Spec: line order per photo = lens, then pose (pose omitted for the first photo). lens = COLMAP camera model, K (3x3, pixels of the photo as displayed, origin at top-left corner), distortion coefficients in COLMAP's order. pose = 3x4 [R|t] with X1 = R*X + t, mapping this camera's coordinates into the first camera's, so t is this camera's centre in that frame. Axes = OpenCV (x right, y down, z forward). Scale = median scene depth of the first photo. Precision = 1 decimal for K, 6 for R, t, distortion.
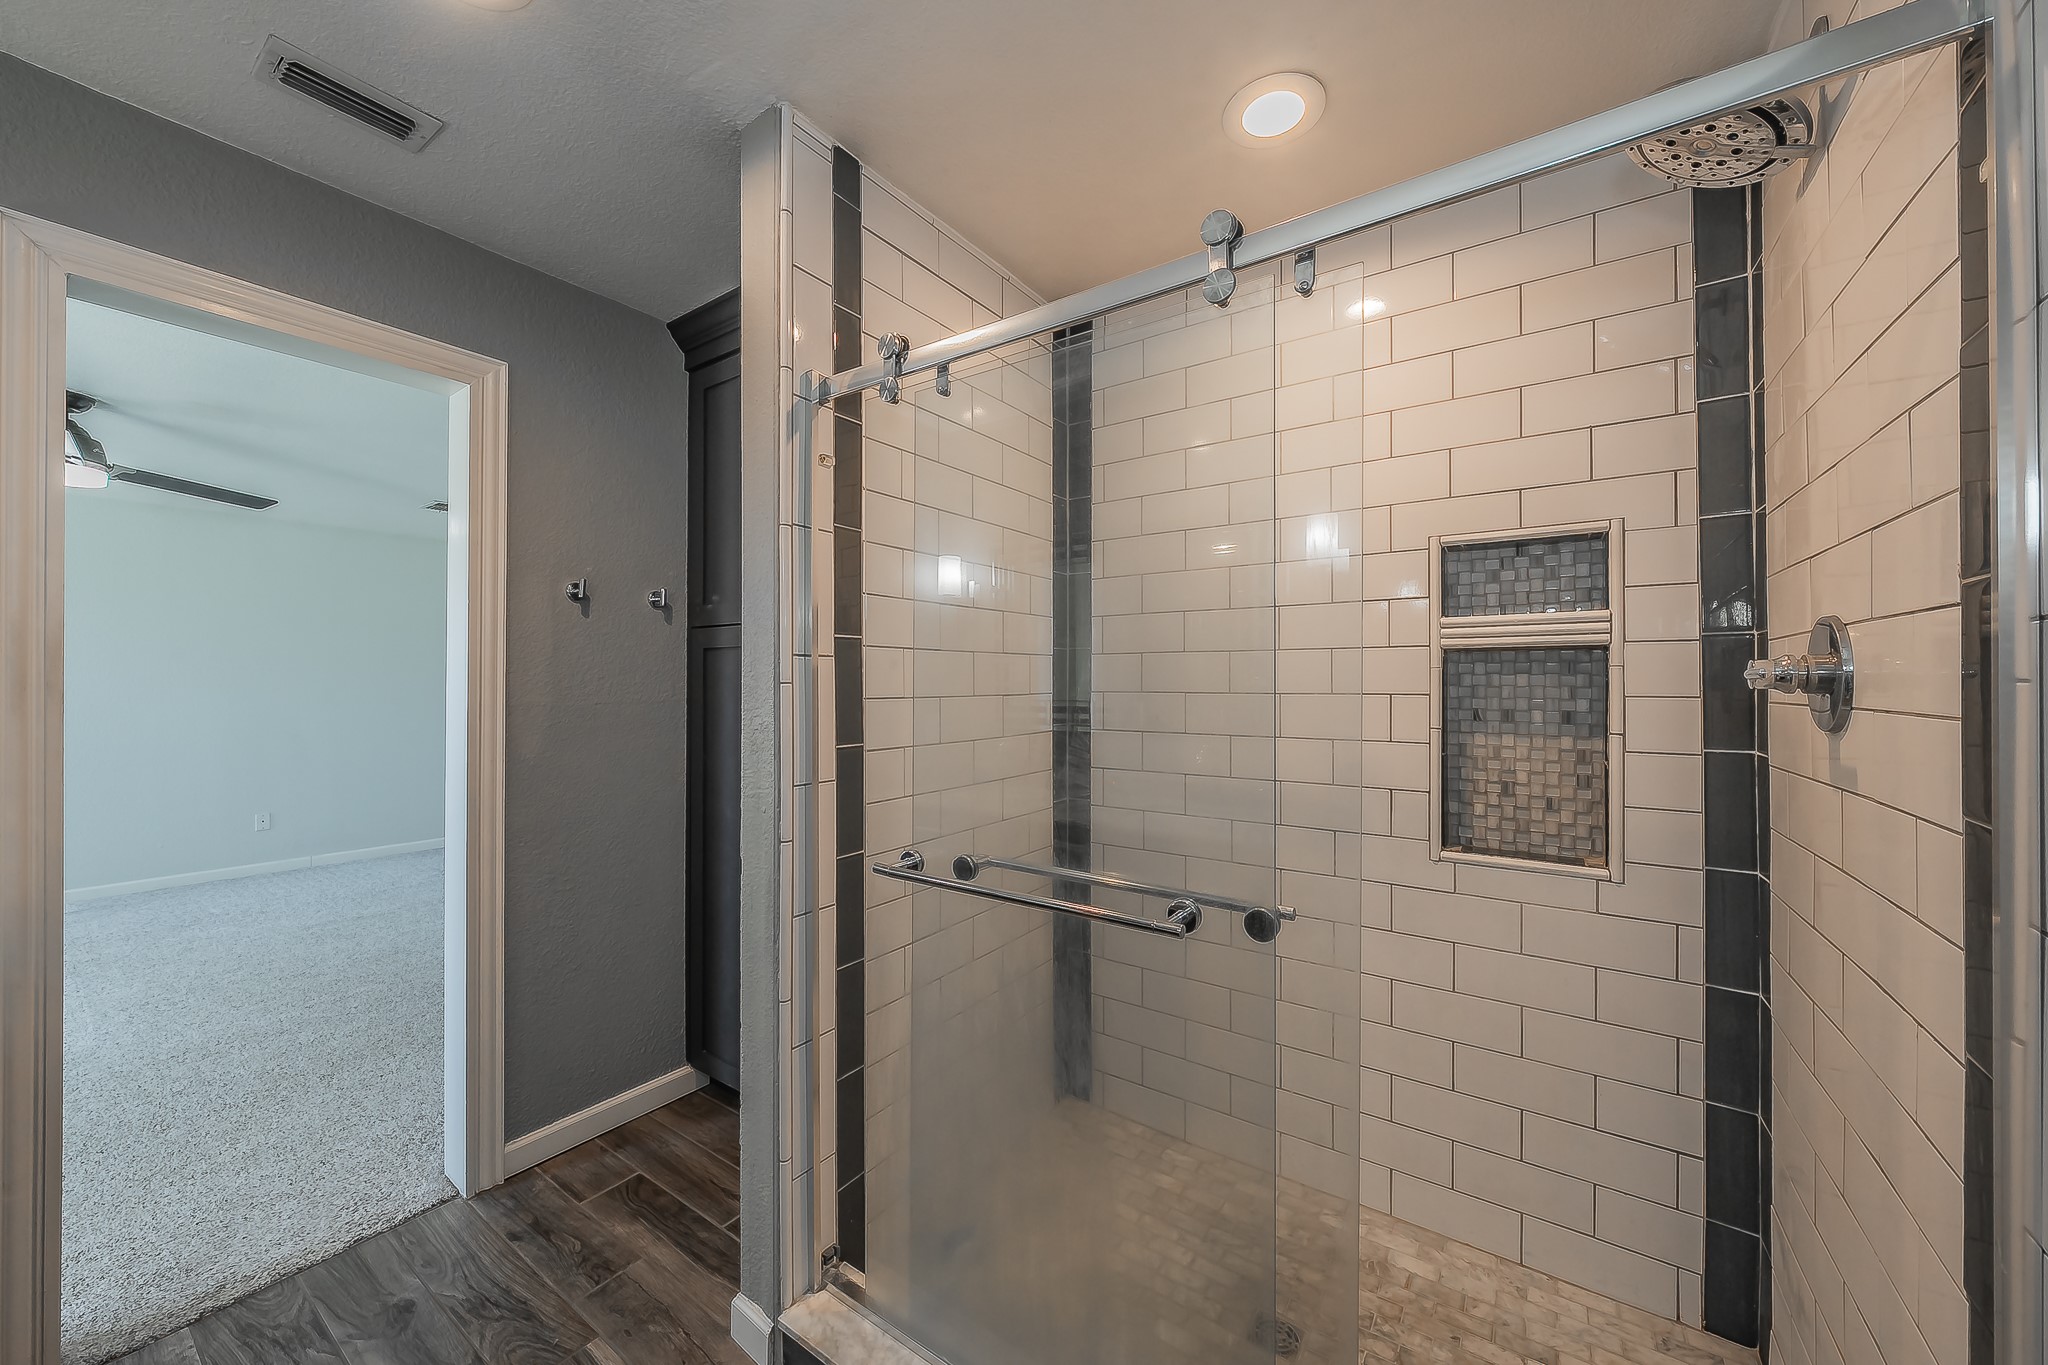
lens RADIAL K [[745.0, 0, 1024.0], [0, 745.0, 682.5], [0, 0, 1]] dist [-0.000326, -0.000130]
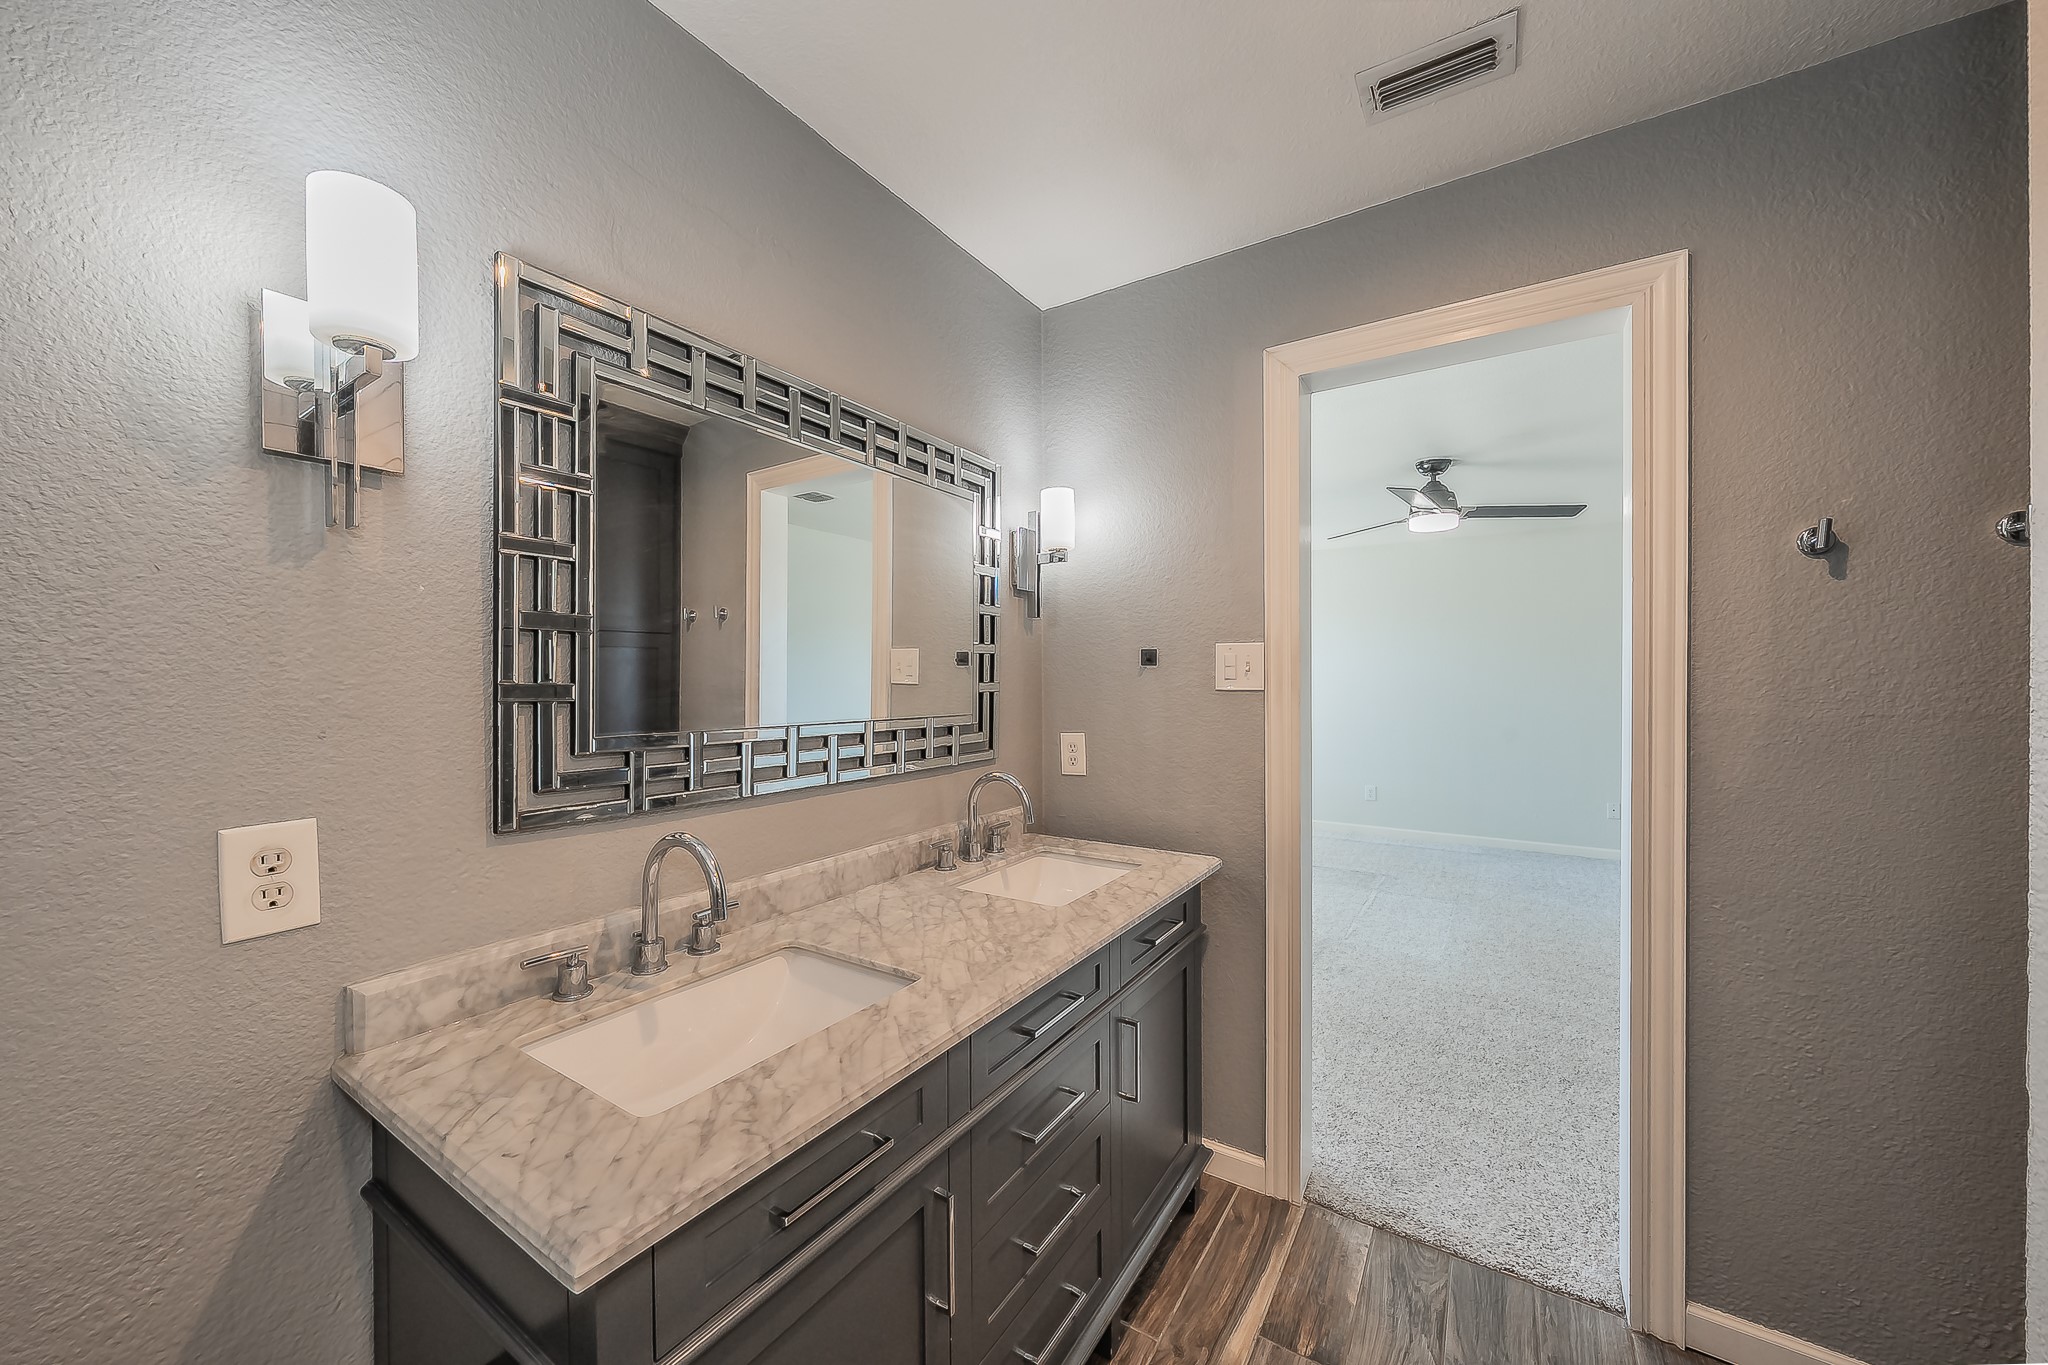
lens RADIAL K [[745.0, 0, 1024.0], [0, 745.0, 682.5], [0, 0, 1]] dist [-0.000326, -0.000130]
pose [[0.024502, 0.004818, -0.999688, 0.031623], [0.001518, 0.999987, 0.004857, -0.003980], [0.999699, -0.001636, 0.024495, 0.337002]]
